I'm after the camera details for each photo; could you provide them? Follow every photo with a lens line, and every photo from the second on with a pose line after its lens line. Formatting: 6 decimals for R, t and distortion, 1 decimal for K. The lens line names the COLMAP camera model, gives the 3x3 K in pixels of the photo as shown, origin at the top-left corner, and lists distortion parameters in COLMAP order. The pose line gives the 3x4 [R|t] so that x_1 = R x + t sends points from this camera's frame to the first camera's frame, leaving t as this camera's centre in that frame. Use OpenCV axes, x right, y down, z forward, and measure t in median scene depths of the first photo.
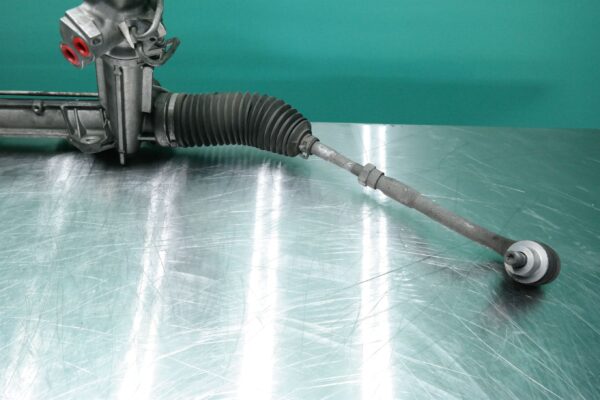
lens RADIAL K [[517.4, 0, 300.0], [0, 517.4, 200.0], [0, 0, 1]] dist [-0.001493, -0.011851]
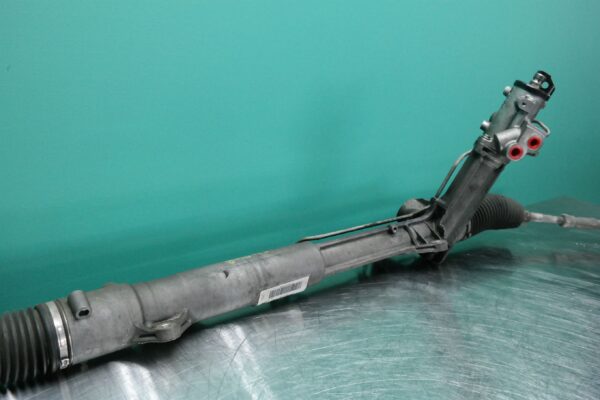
lens RADIAL K [[517.4, 0, 300.0], [0, 517.4, 200.0], [0, 0, 1]] dist [-0.001493, -0.011851]
pose [[0.760323, -0.151694, 0.631584, -1.442510], [0.411143, 0.865162, -0.287153, 0.019799], [-0.502863, 0.478000, 0.720170, 0.207707]]
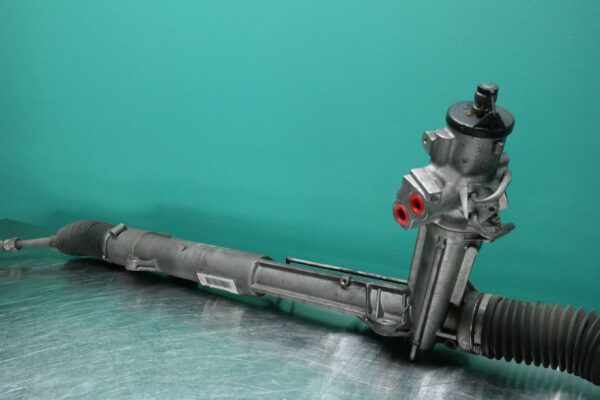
lens RADIAL K [[517.4, 0, 300.0], [0, 517.4, 200.0], [0, 0, 1]] dist [-0.001493, -0.011851]
pose [[0.854029, 0.087427, -0.512826, -0.080228], [-0.321098, 0.864181, -0.387410, 0.104030], [0.409304, 0.495527, 0.766109, 0.114563]]
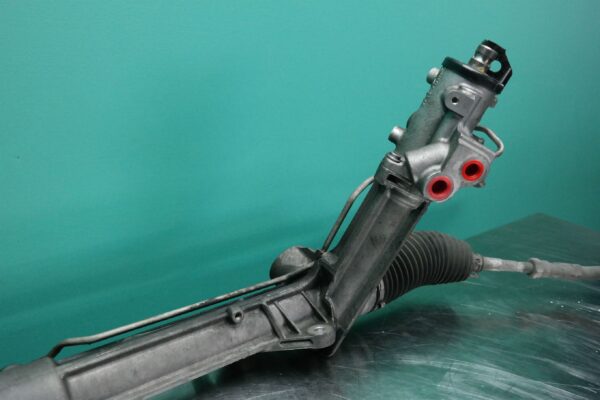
lens RADIAL K [[517.4, 0, 300.0], [0, 517.4, 200.0], [0, 0, 1]] dist [-0.001493, -0.011851]
pose [[0.745483, -0.175829, 0.642915, -0.877461], [0.419904, 0.872986, -0.248144, -0.105352], [-0.517625, 0.454950, 0.724628, 0.376162]]
